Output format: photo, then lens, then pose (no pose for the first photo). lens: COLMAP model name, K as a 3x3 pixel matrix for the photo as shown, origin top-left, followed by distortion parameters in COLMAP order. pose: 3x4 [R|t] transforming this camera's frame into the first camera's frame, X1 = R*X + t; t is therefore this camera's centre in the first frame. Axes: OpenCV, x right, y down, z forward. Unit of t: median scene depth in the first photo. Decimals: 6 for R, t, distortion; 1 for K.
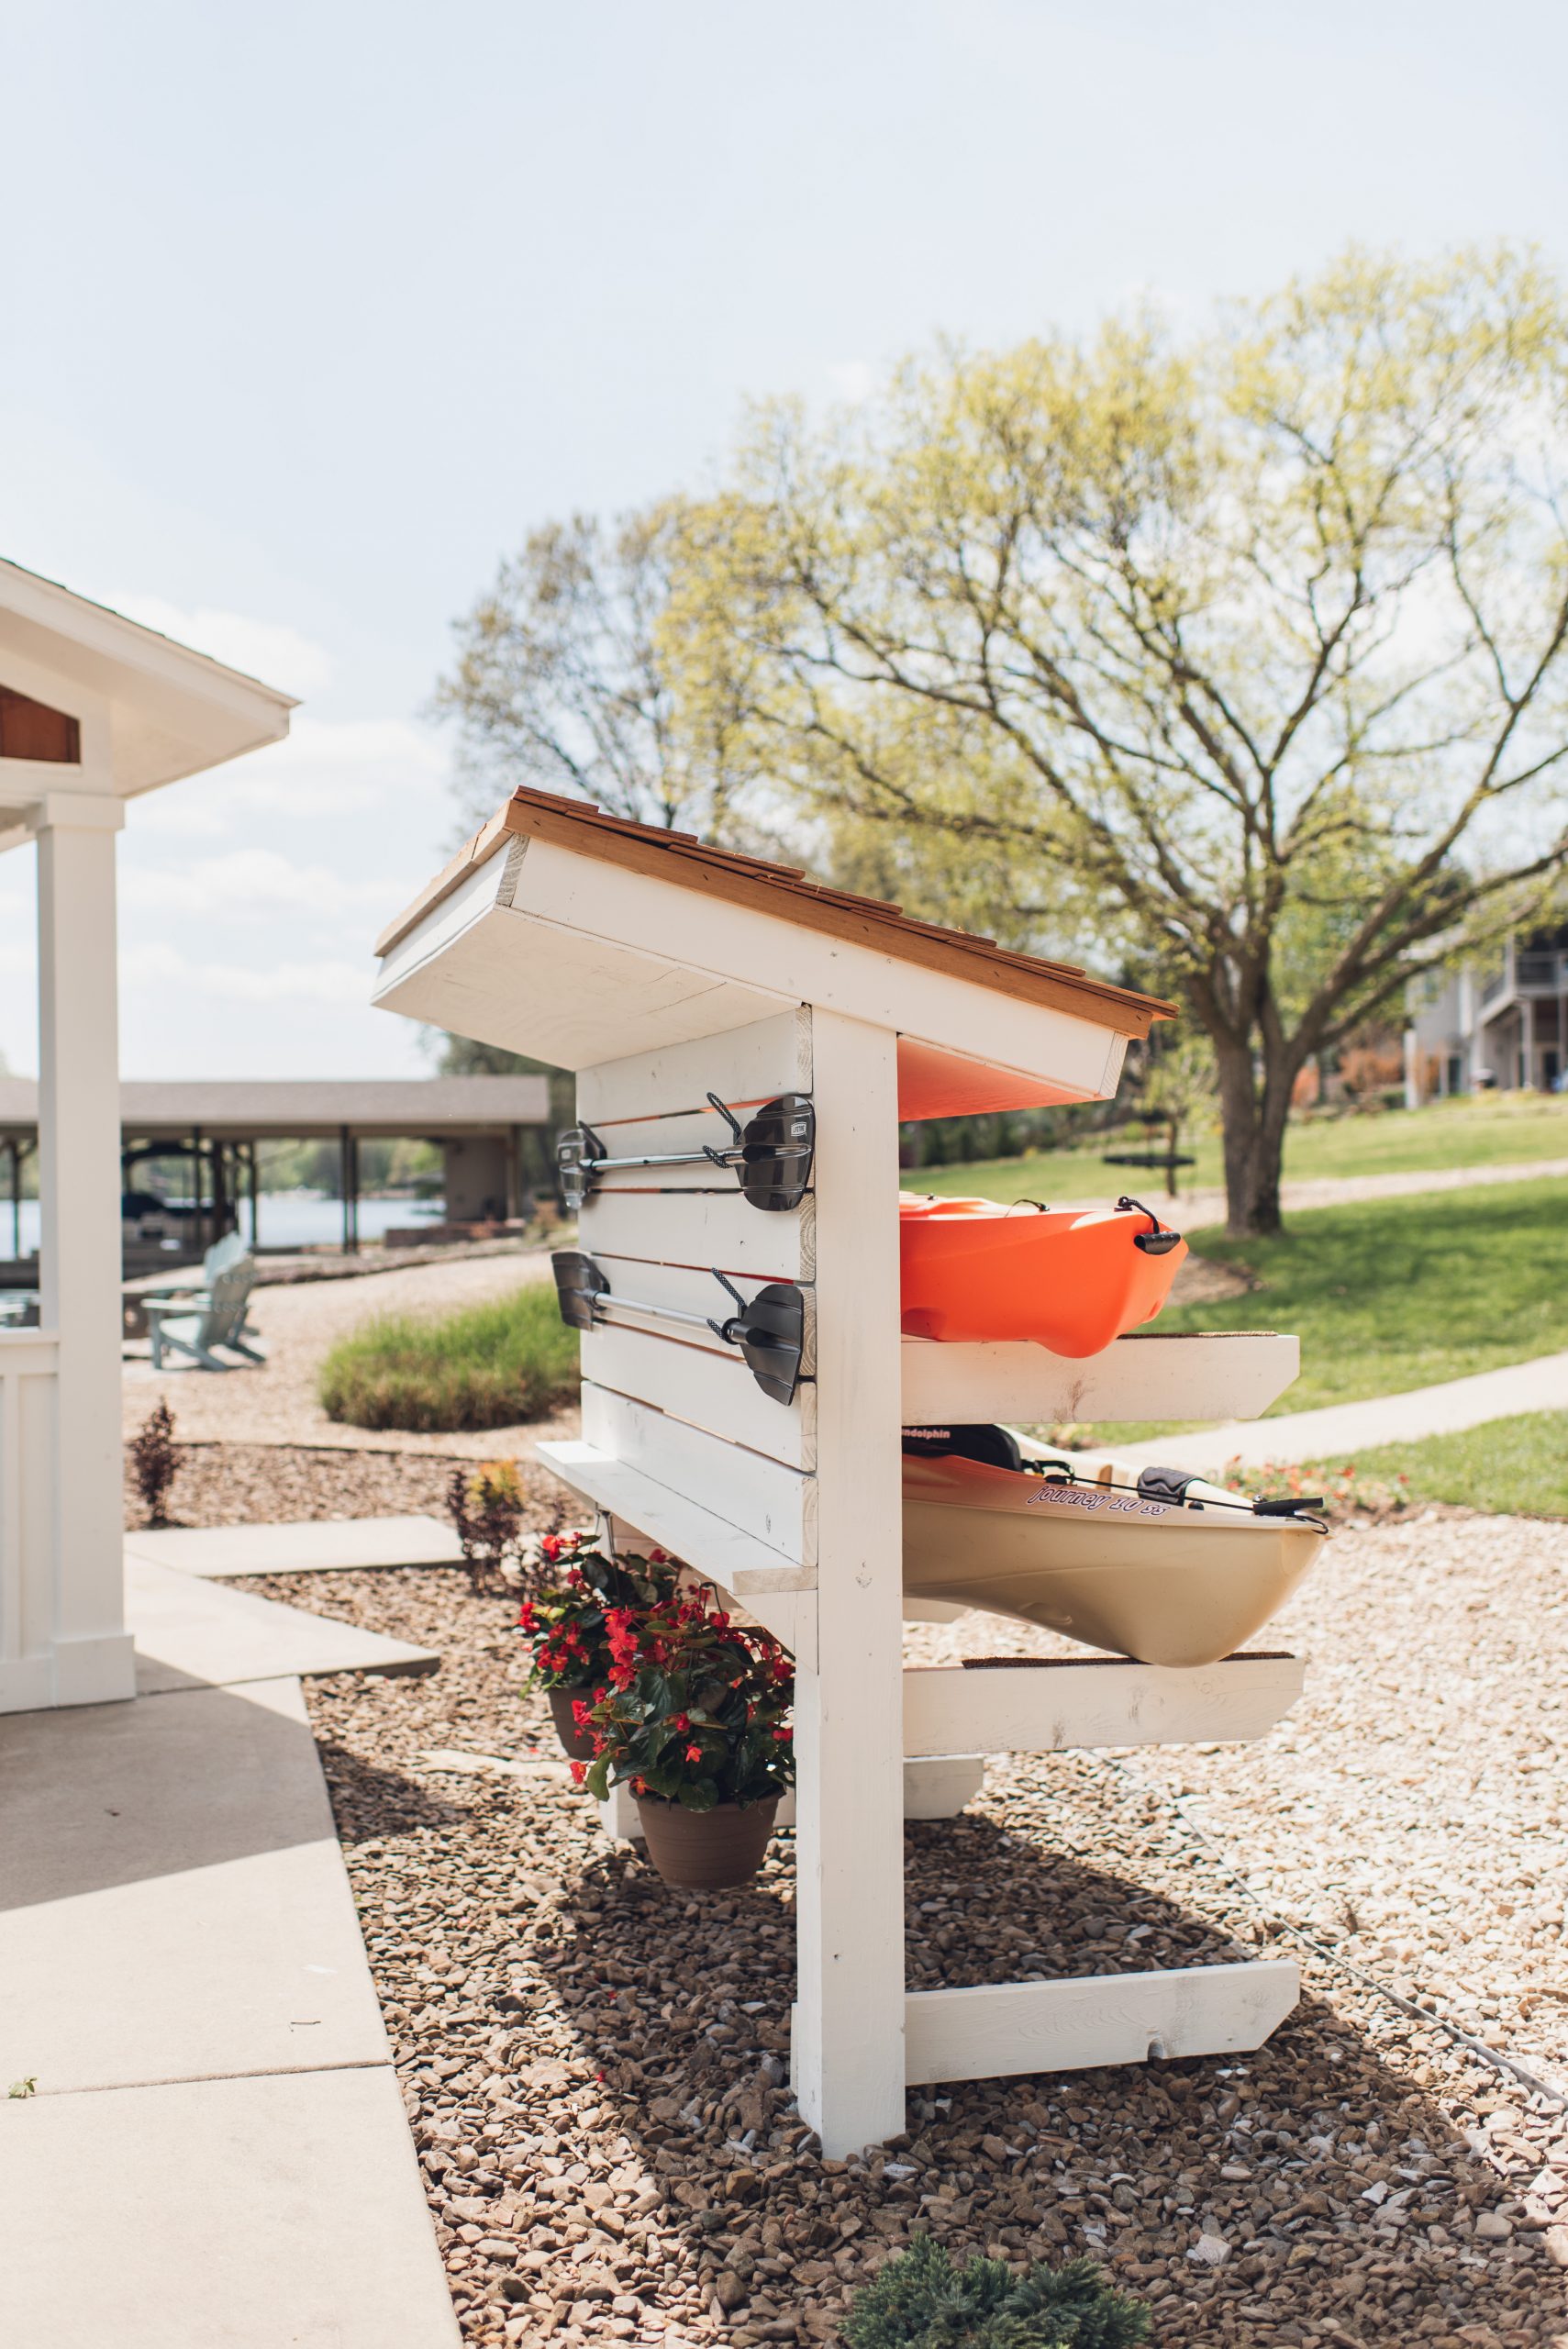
lens RADIAL K [[2455.2, 0, 809.4], [0, 2455.2, 1180.2], [0, 0, 1]] dist [-0.010850, 0.000000]
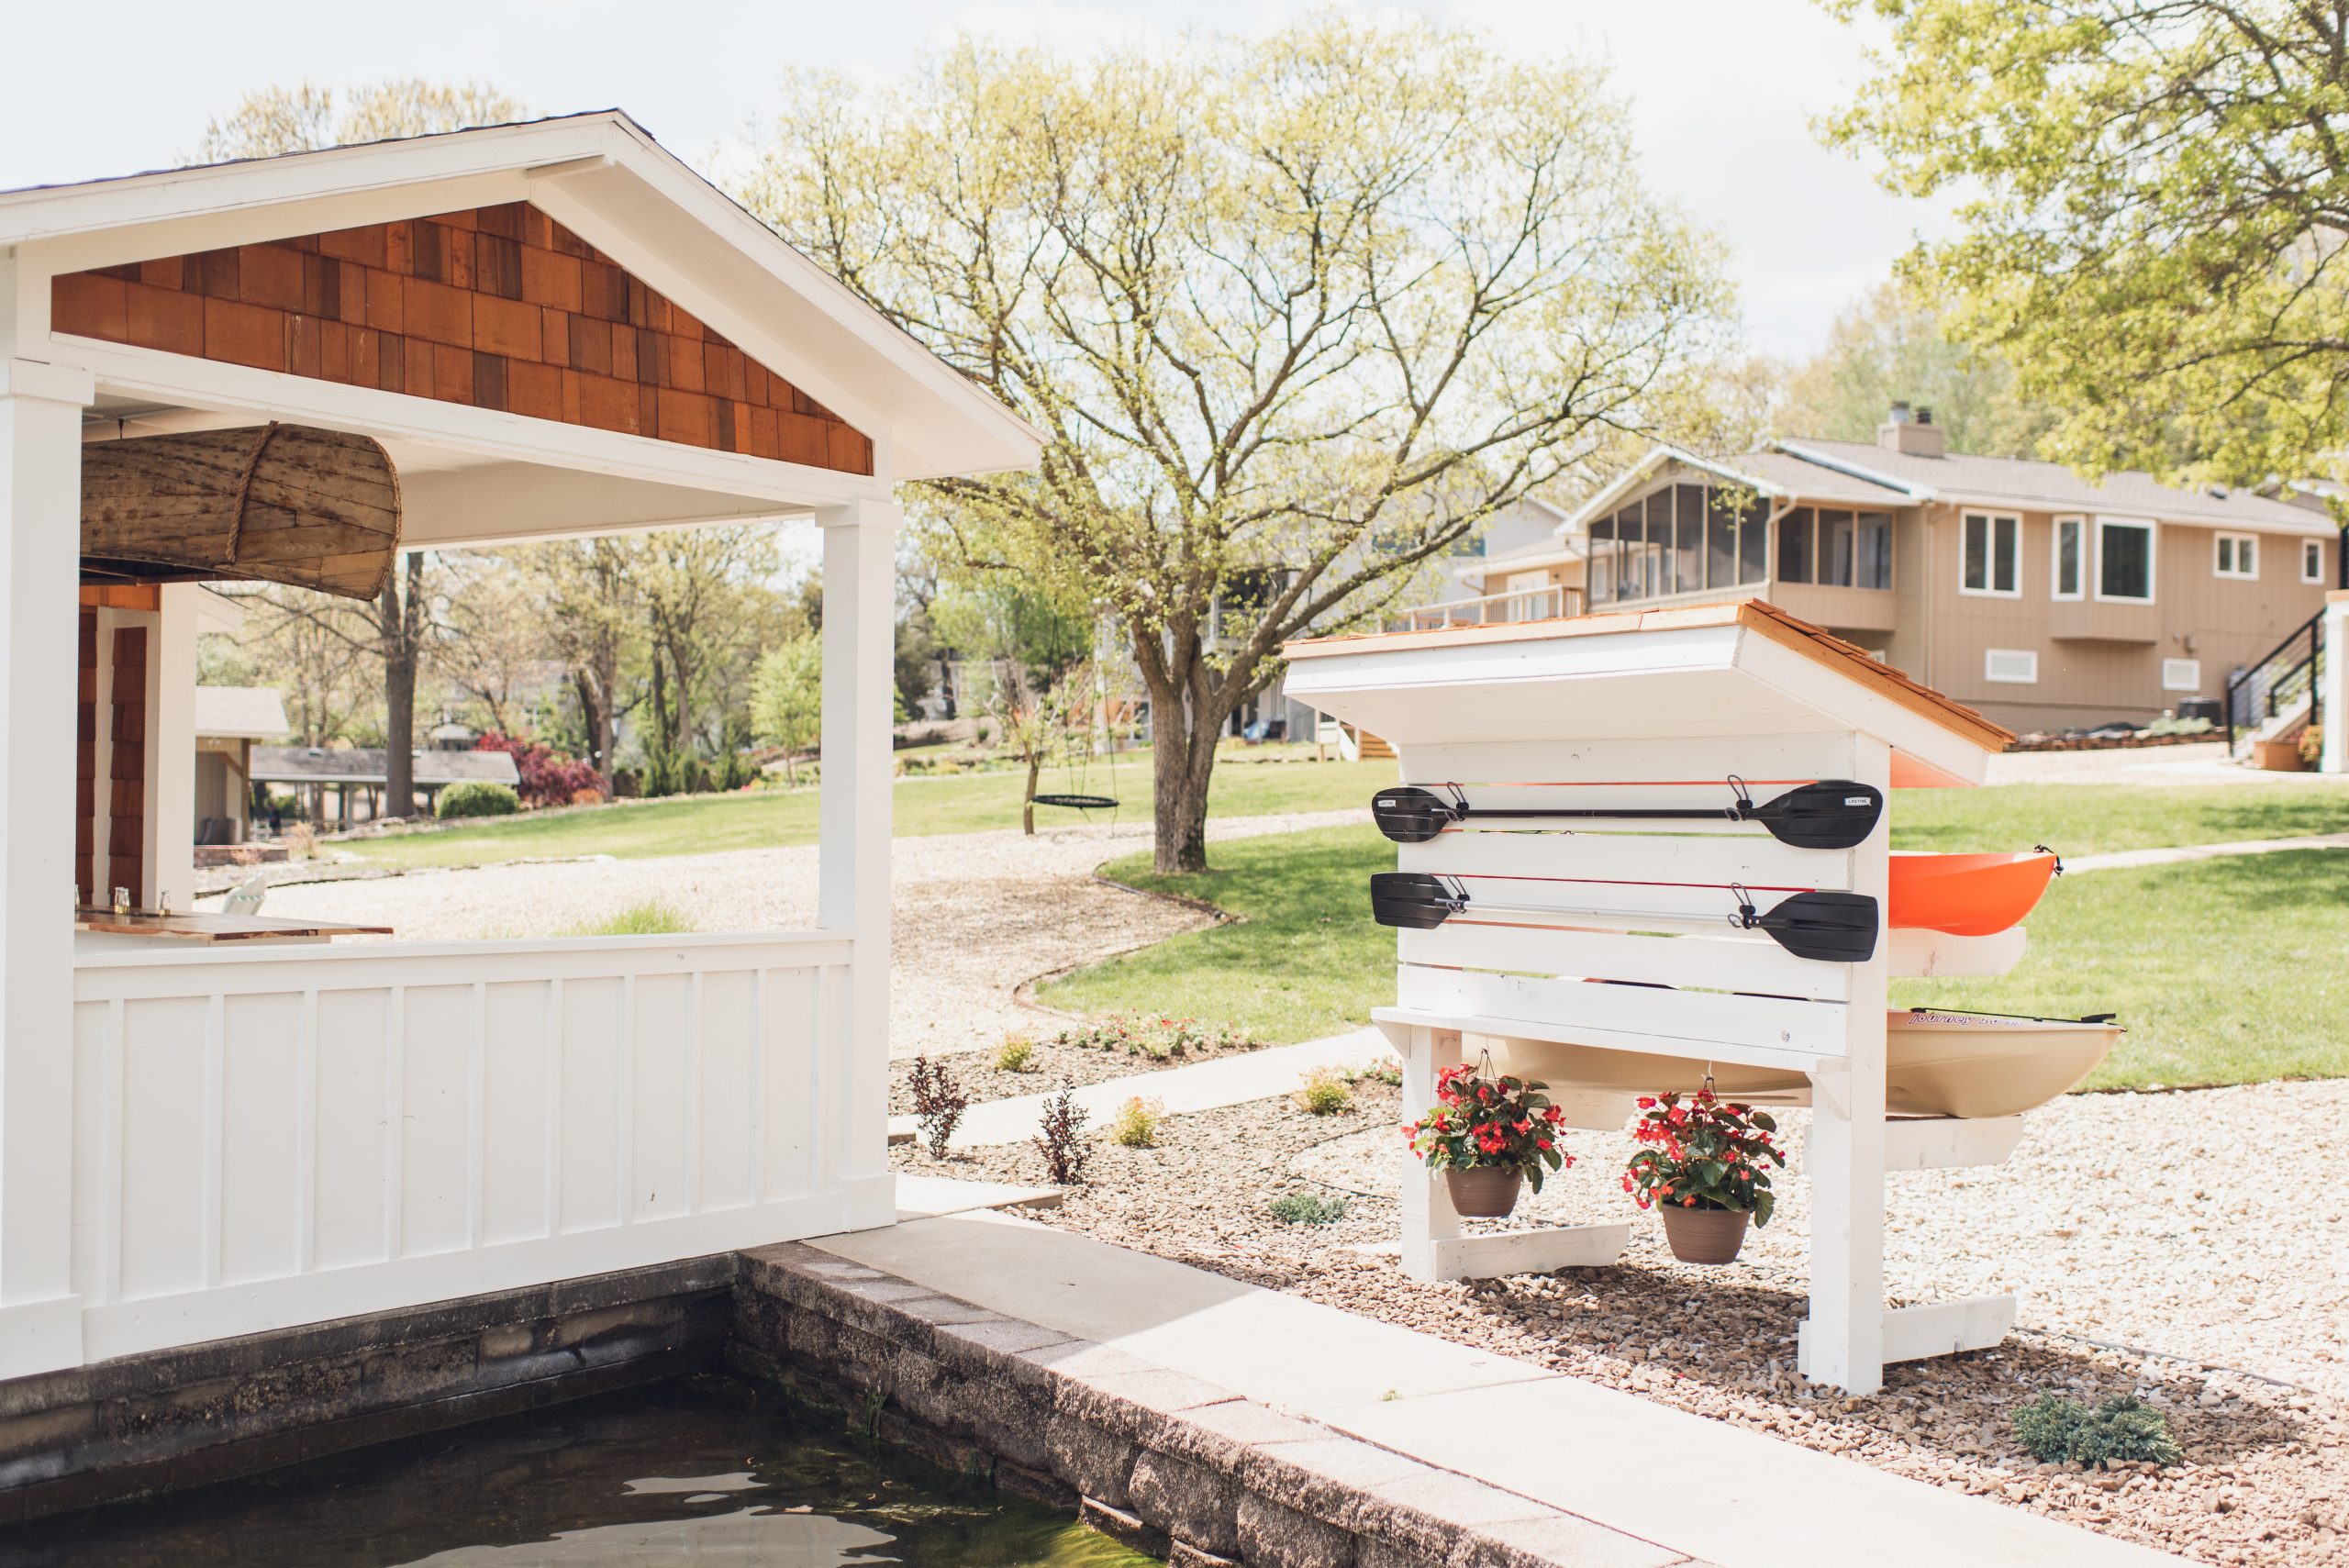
lens RADIAL K [[2580.4, 0, 1313.5], [0, 2580.4, 823.7], [0, 0, 1]] dist [-0.001804, 0.000000]
pose [[0.928081, 0.021664, 0.371748, -0.573215], [-0.023074, 0.999734, -0.000656, 0.002453], [-0.371663, -0.007969, 0.928333, -0.298278]]
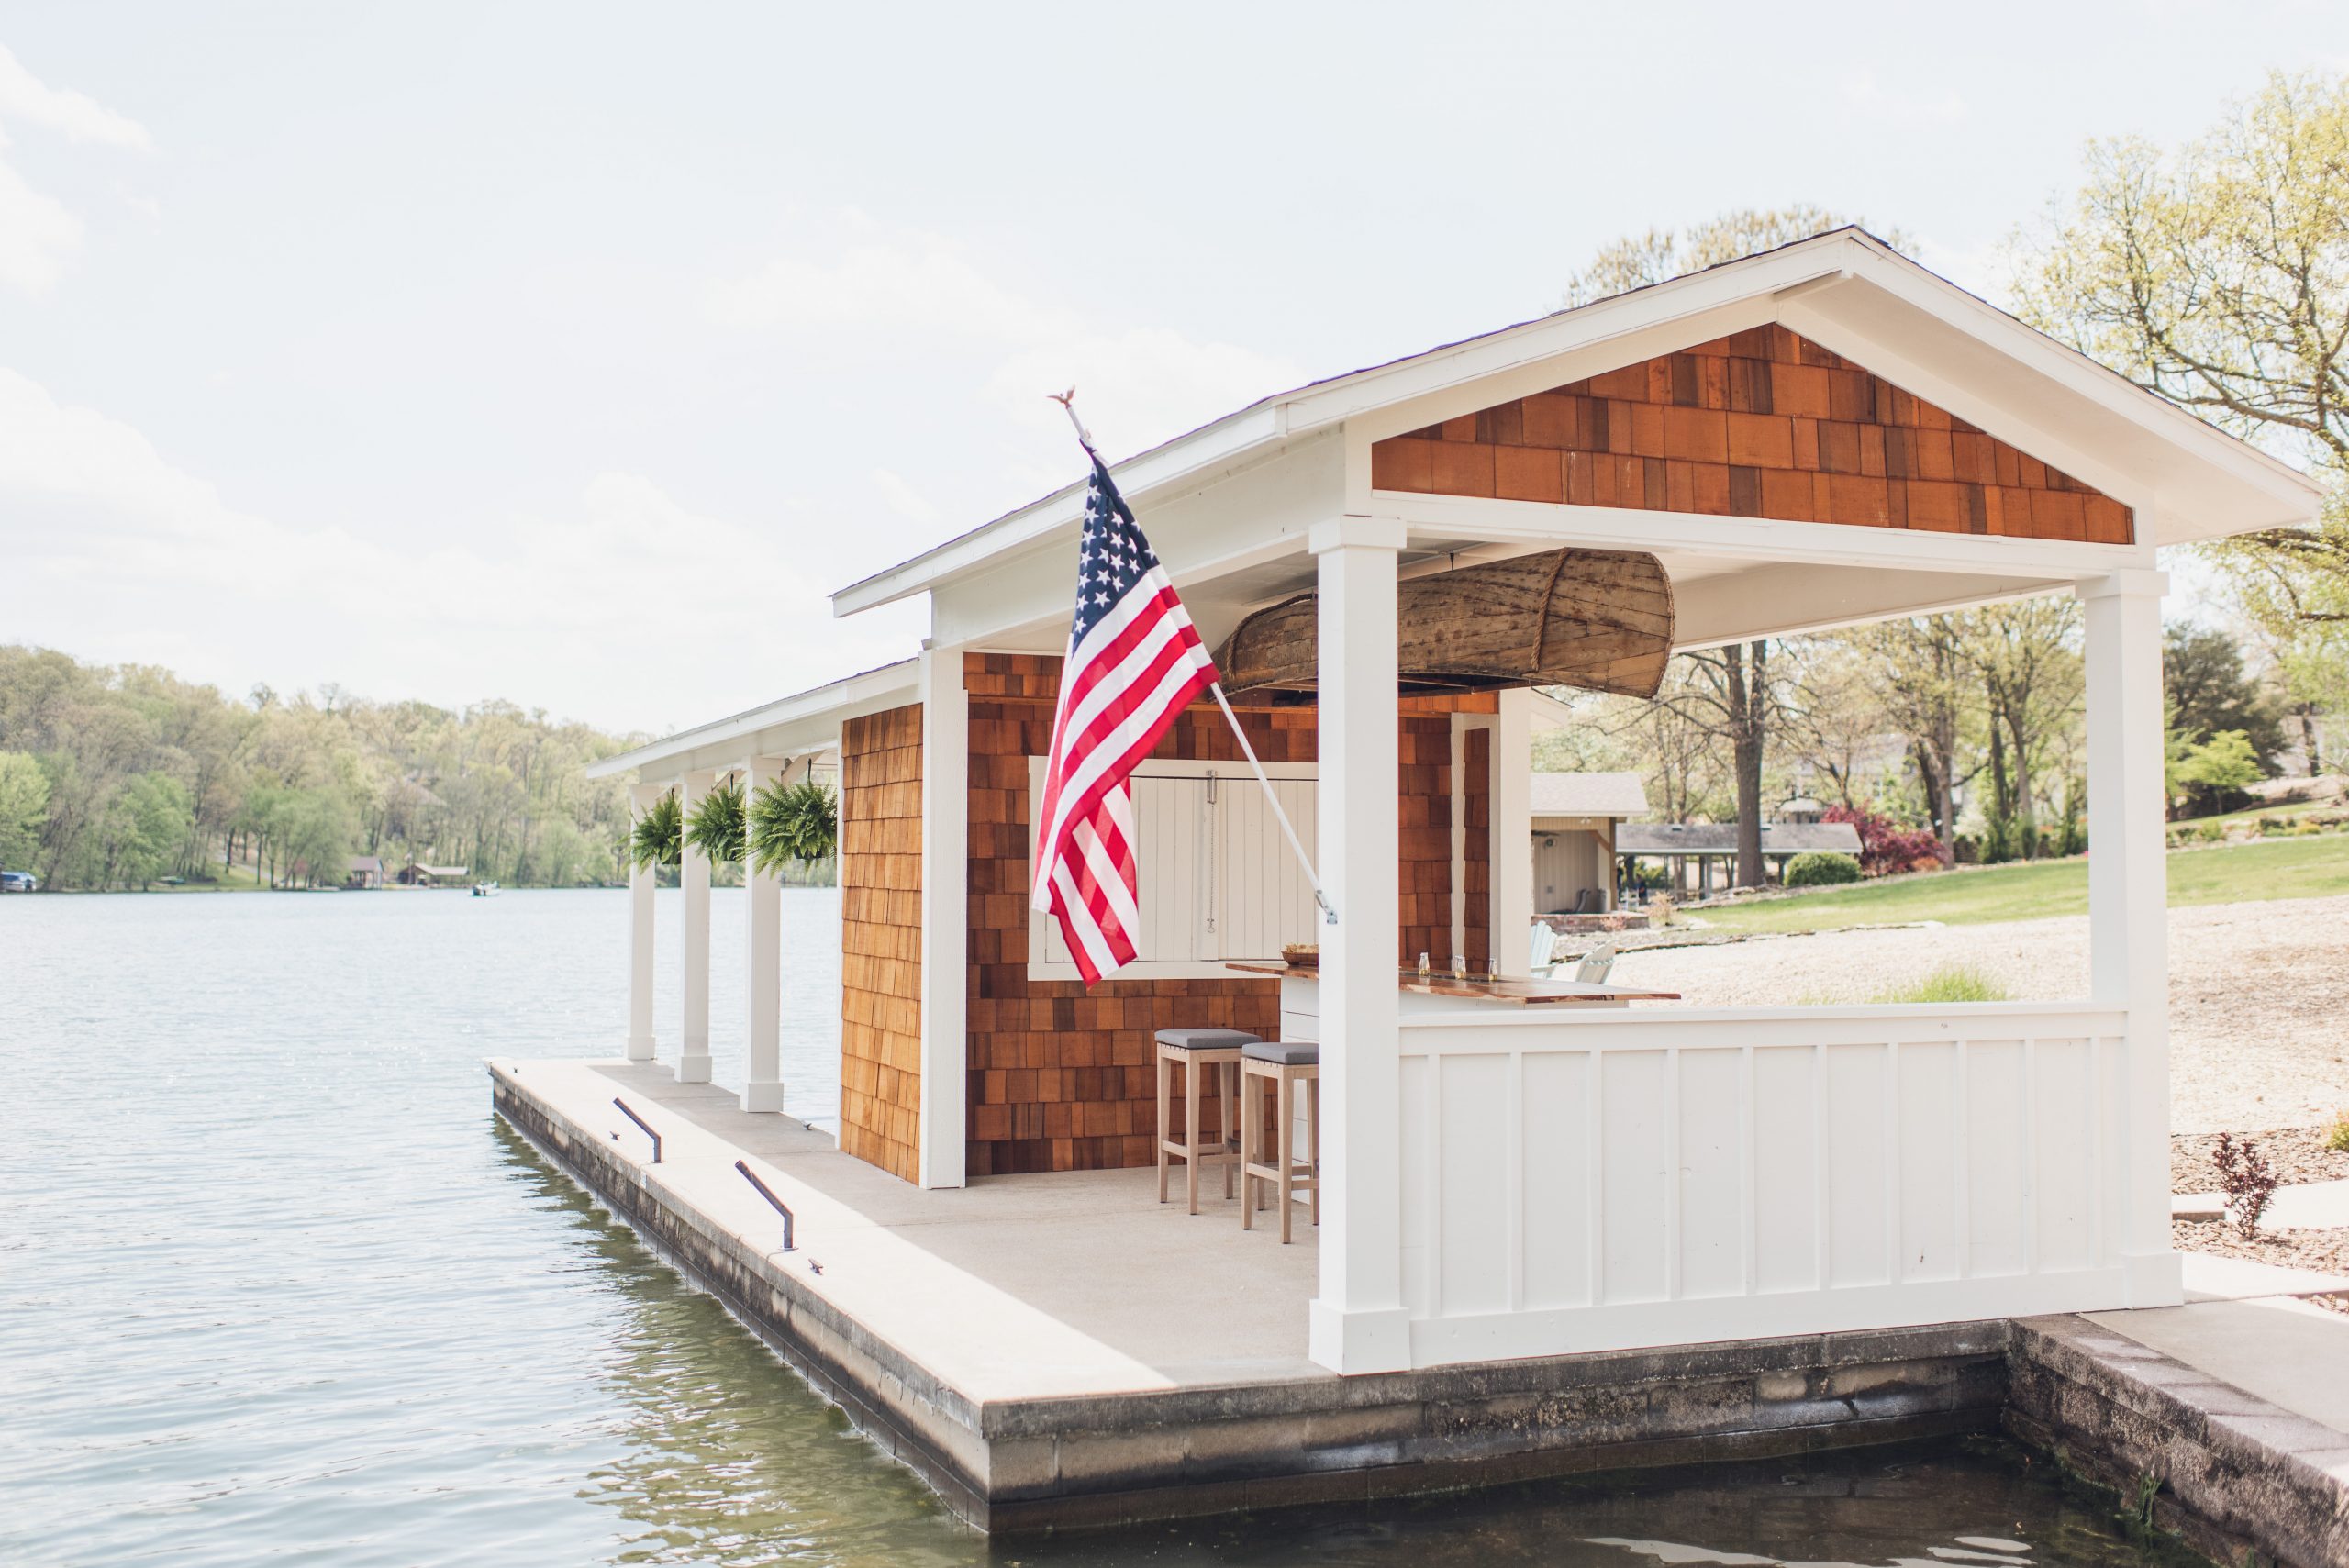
lens RADIAL K [[2455.2, 0, 1117.0], [0, 2455.2, 778.7], [0, 0, 1]] dist [-0.010850, 0.000000]
pose [[0.976391, 0.001065, -0.216007, -0.532048], [-0.009028, 0.999315, -0.035880, -0.002396], [0.215821, 0.036983, 0.975732, -0.311848]]
